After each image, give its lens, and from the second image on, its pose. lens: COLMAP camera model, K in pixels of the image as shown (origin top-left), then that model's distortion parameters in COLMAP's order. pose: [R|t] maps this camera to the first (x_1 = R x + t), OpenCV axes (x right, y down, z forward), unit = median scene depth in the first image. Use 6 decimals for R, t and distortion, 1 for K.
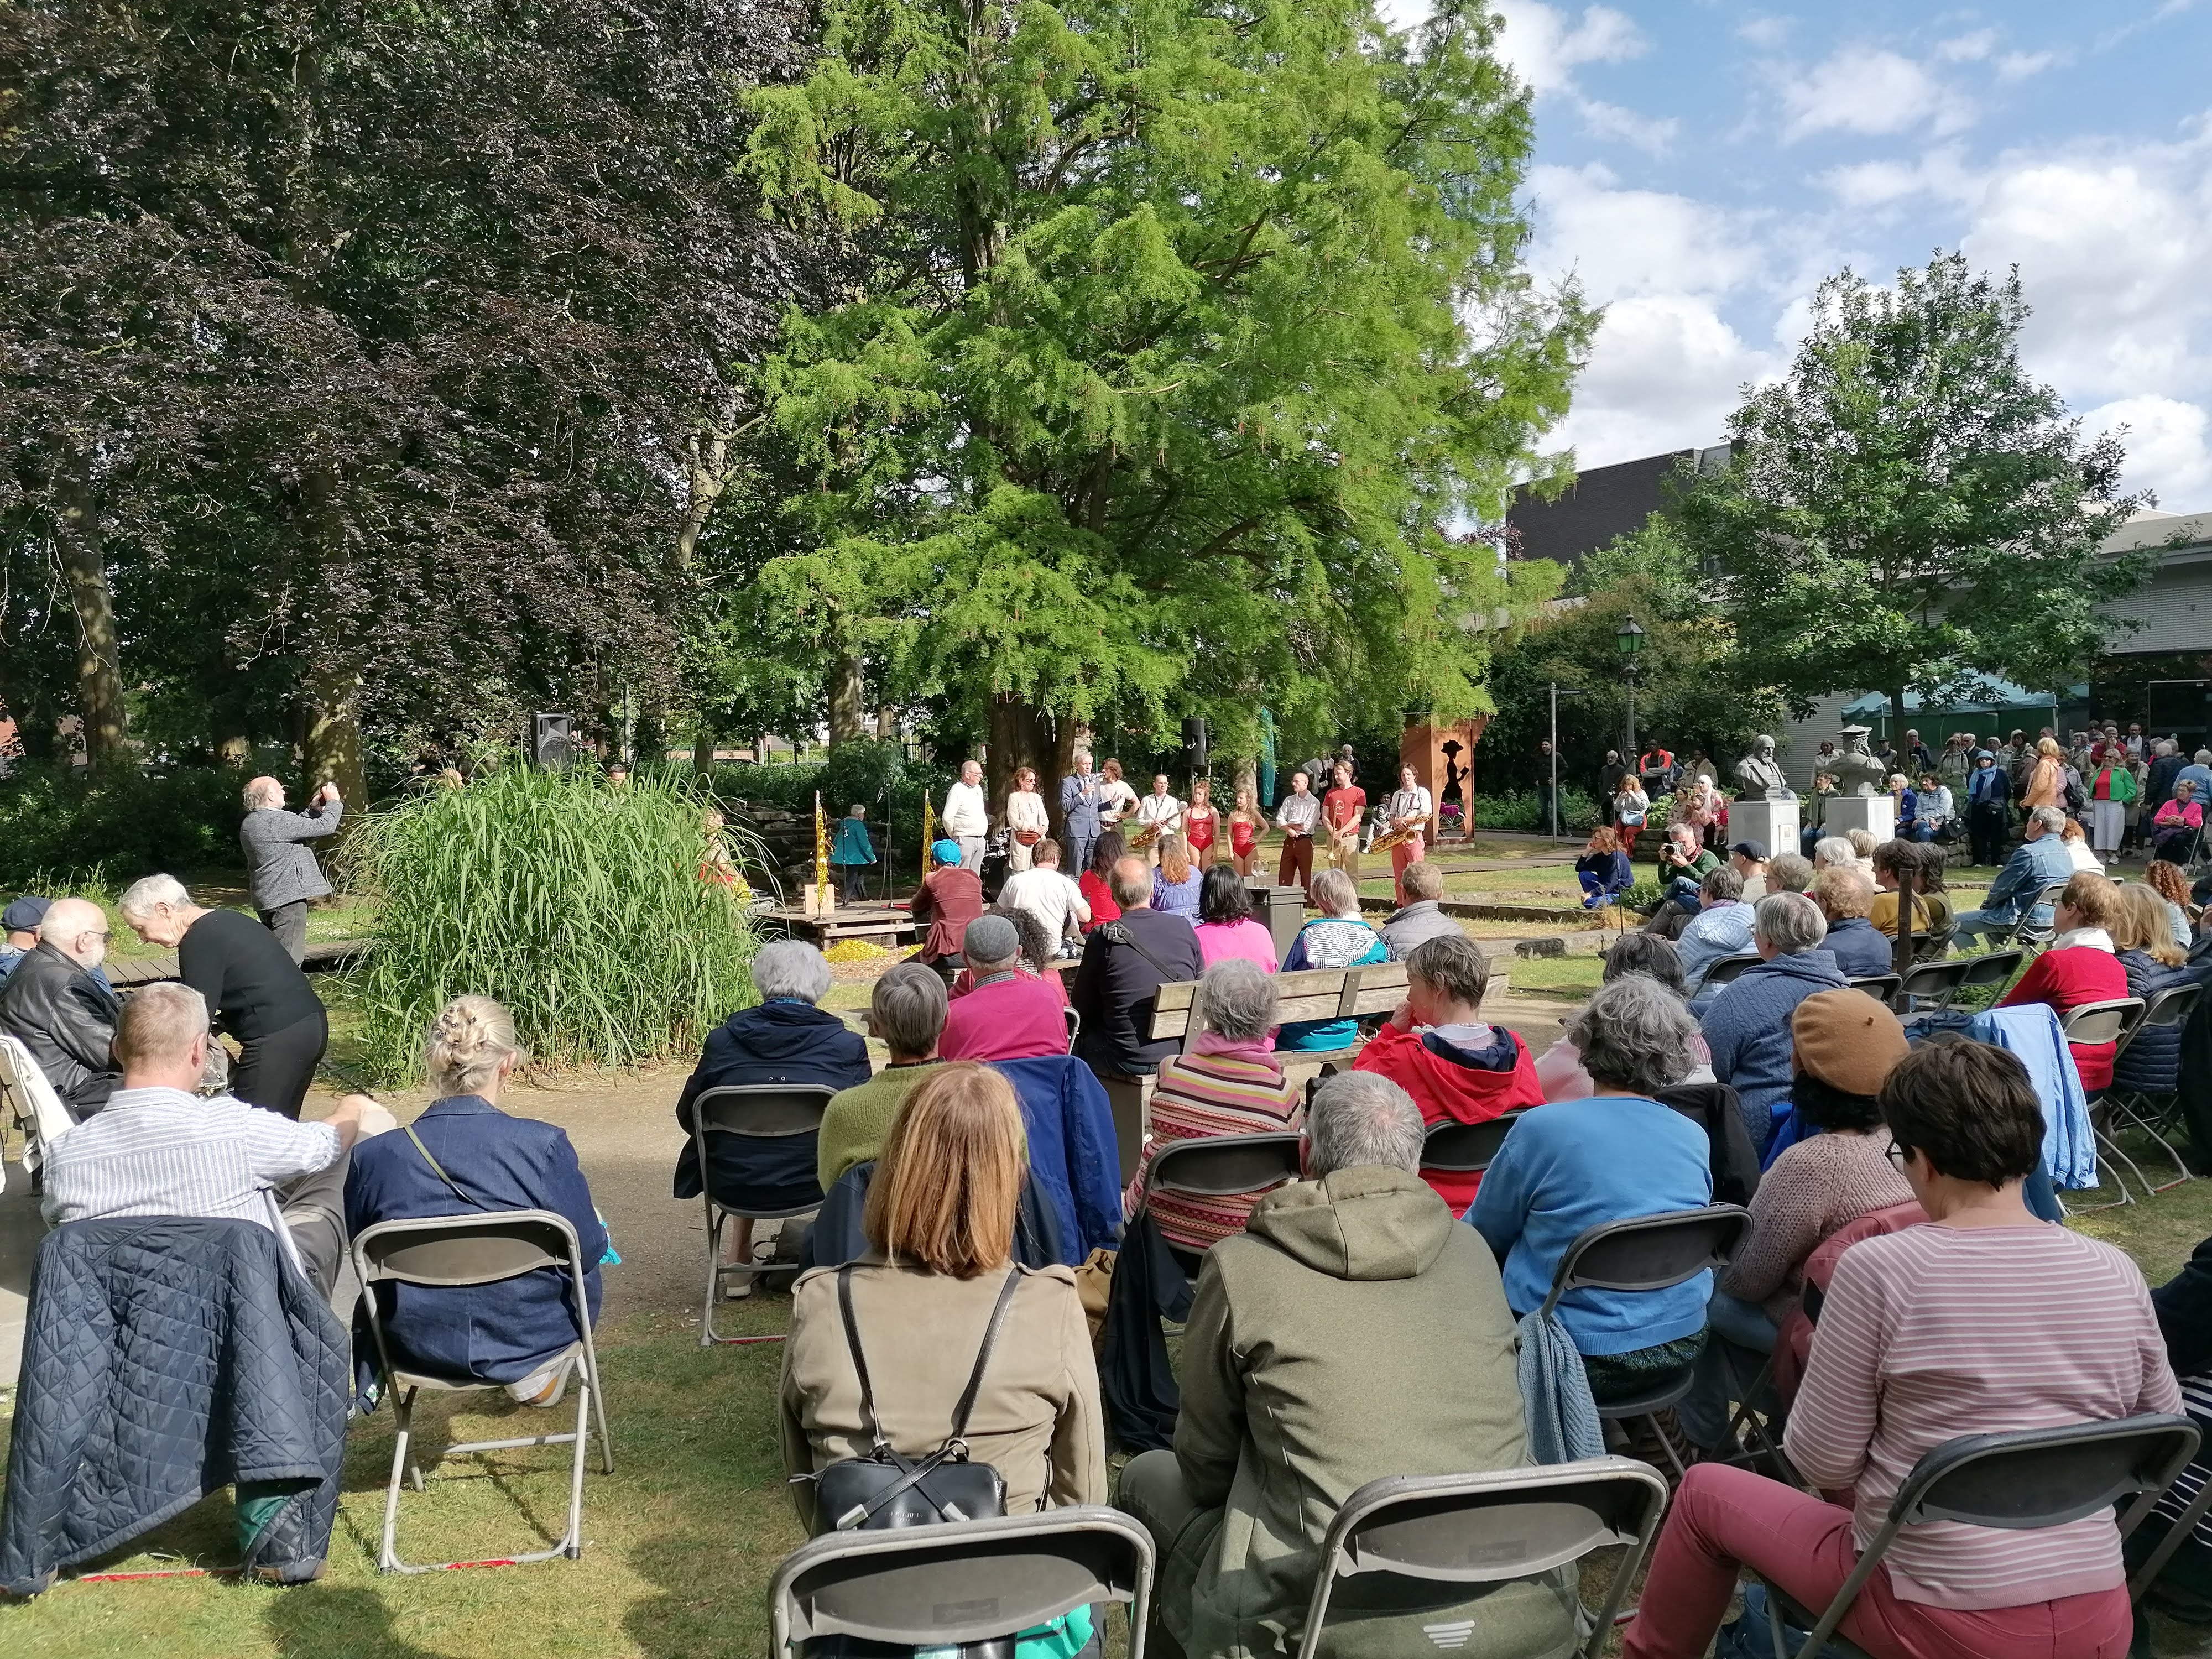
lens RADIAL K [[1712.6, 0, 1112.0], [0, 1712.6, 829.1], [0, 0, 1]] dist [0.014962, 0.025915]
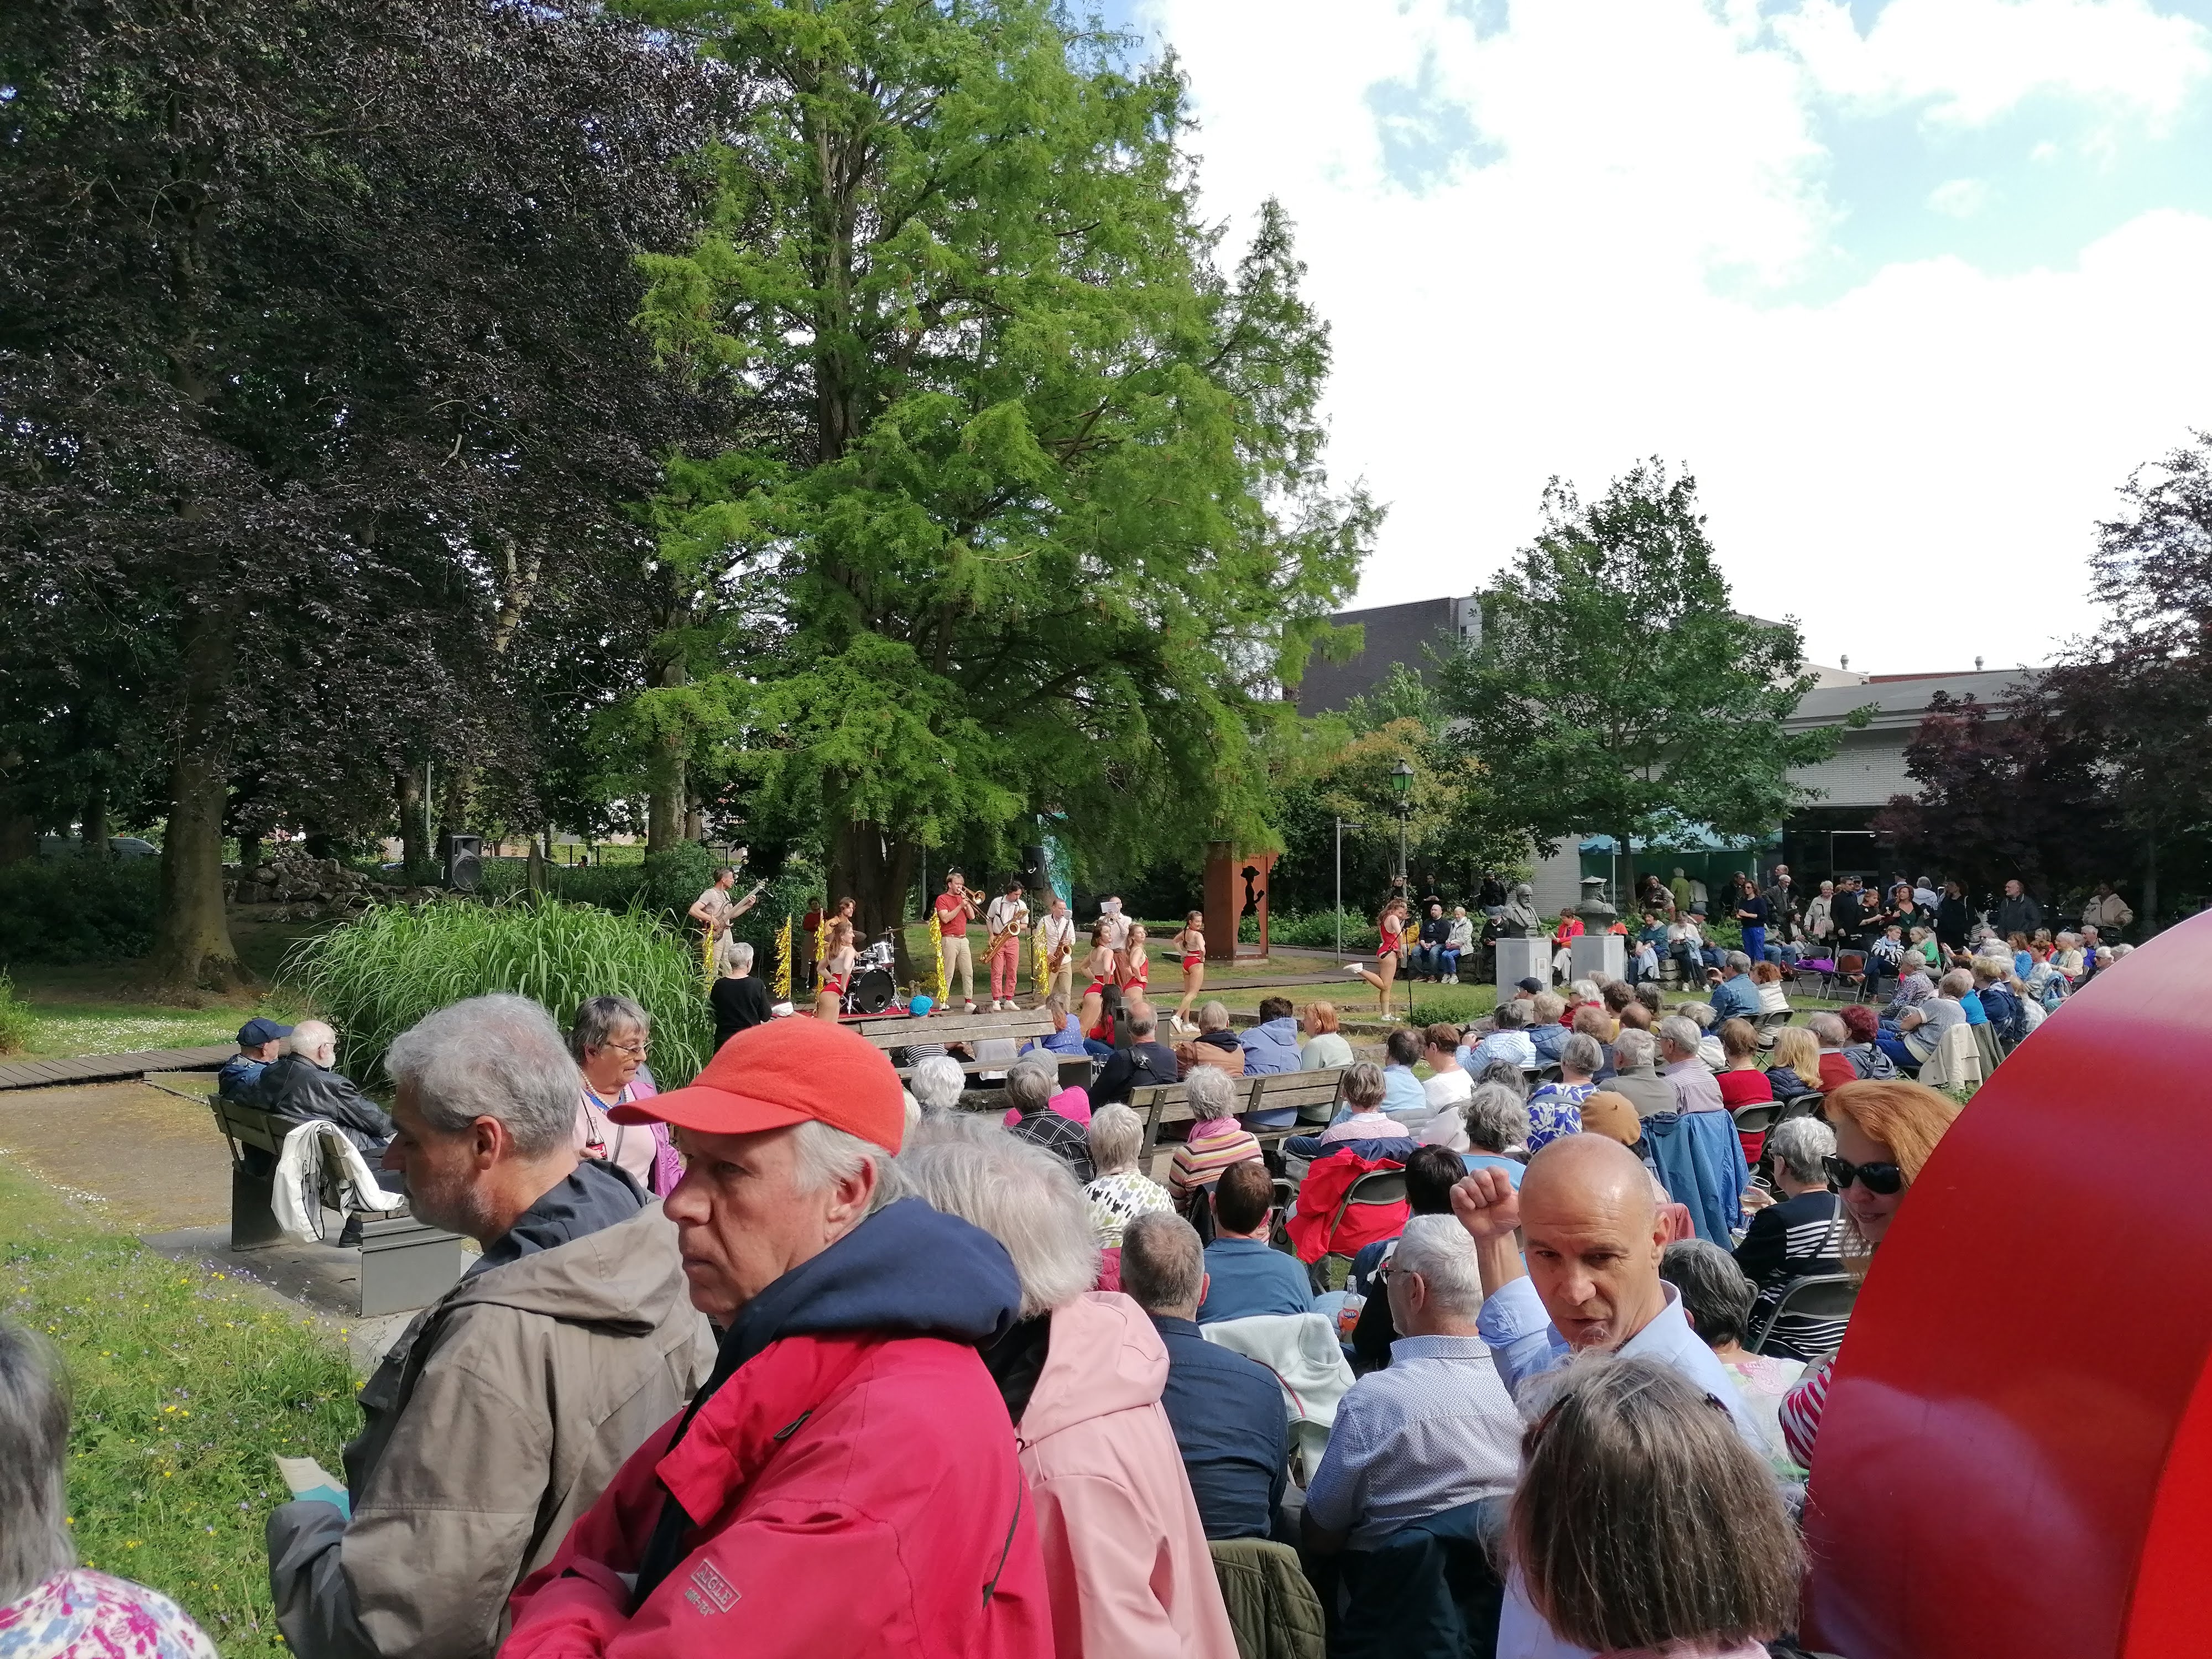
lens RADIAL K [[1712.6, 0, 1108.9], [0, 1712.6, 839.9], [0, 0, 1]] dist [0.014962, 0.025915]
pose [[0.990594, 0.023309, 0.134835, -0.053731], [-0.016401, 0.998506, -0.052120, -0.011617], [-0.135849, 0.049419, 0.989496, -0.118061]]
